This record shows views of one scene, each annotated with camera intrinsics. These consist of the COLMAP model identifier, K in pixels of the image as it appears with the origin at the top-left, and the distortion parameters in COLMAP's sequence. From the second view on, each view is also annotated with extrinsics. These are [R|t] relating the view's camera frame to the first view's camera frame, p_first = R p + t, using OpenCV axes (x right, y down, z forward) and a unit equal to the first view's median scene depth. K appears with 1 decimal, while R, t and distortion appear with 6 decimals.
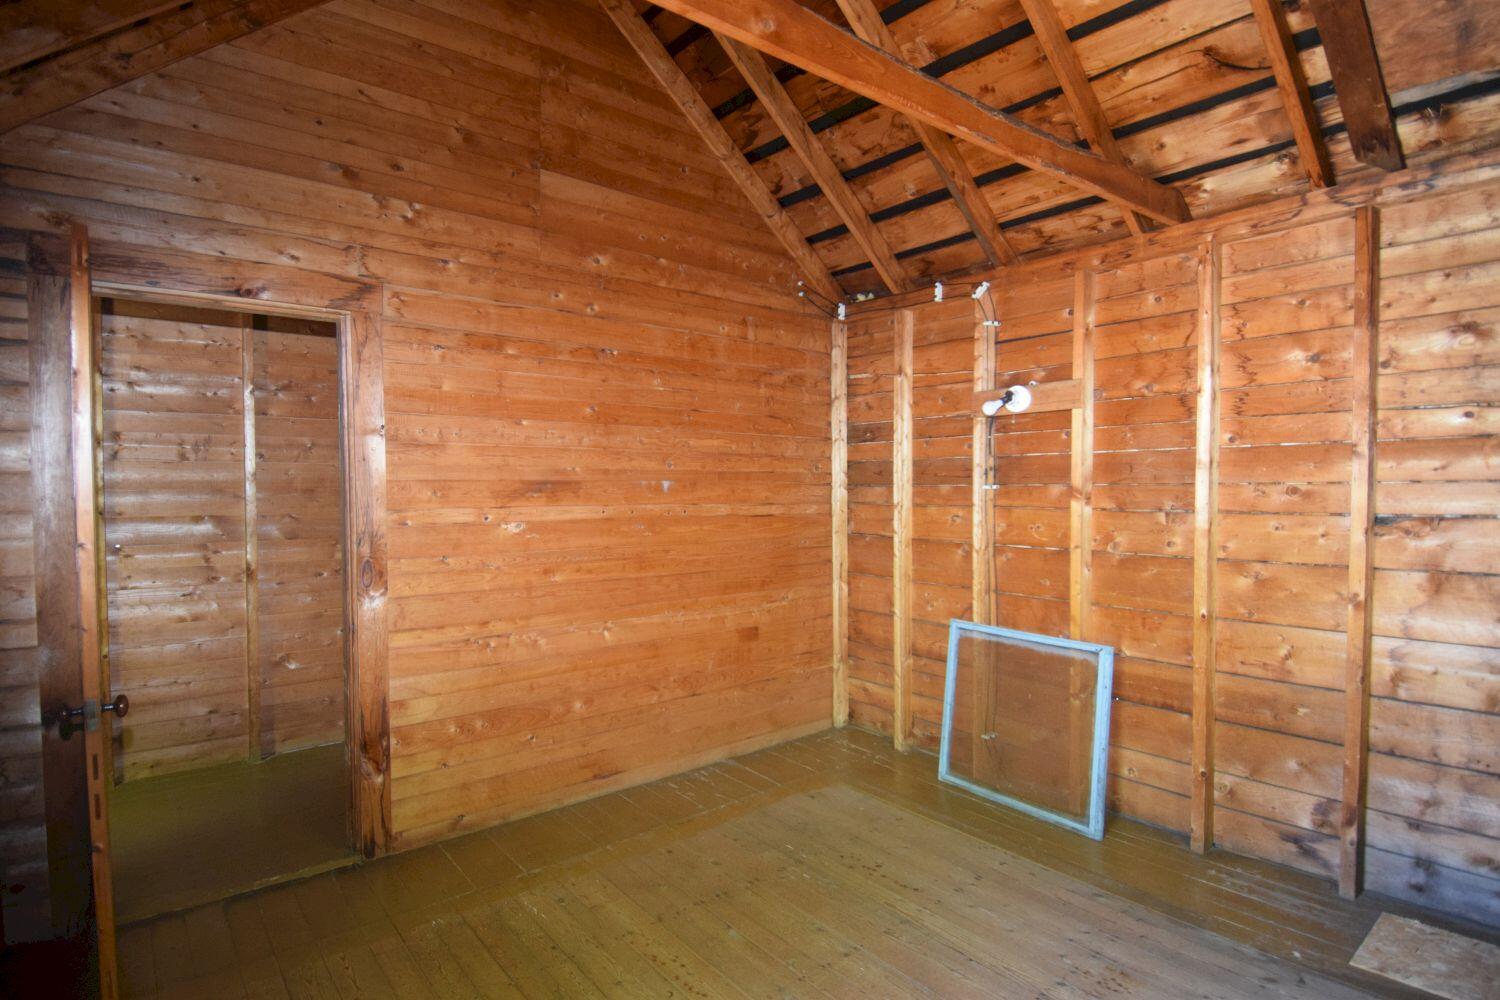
lens RADIAL K [[775.8, 0, 751.9], [0, 775.8, 496.0], [0, 0, 1]] dist [-0.001701, -0.003162]
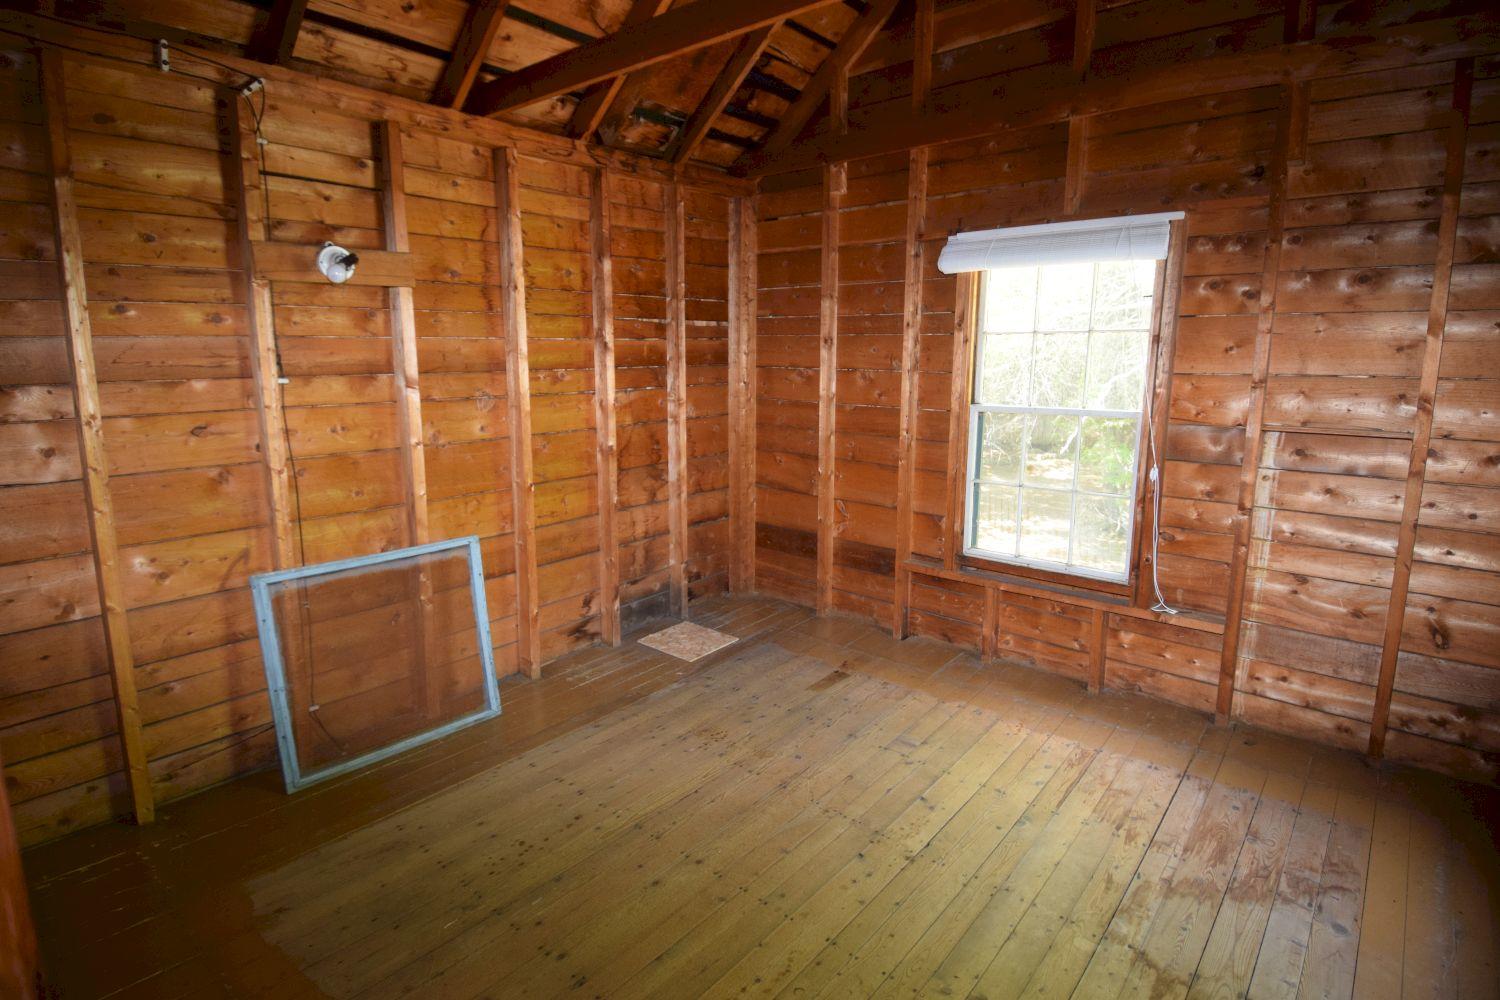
lens RADIAL K [[775.8, 0, 750.7], [0, 775.8, 501.0], [0, 0, 1]] dist [-0.001701, -0.003162]
pose [[-0.179860, -0.181151, 0.966869, -0.570617], [0.022426, 0.981887, 0.188136, -0.032529], [-0.983437, 0.055521, -0.172540, 0.808504]]
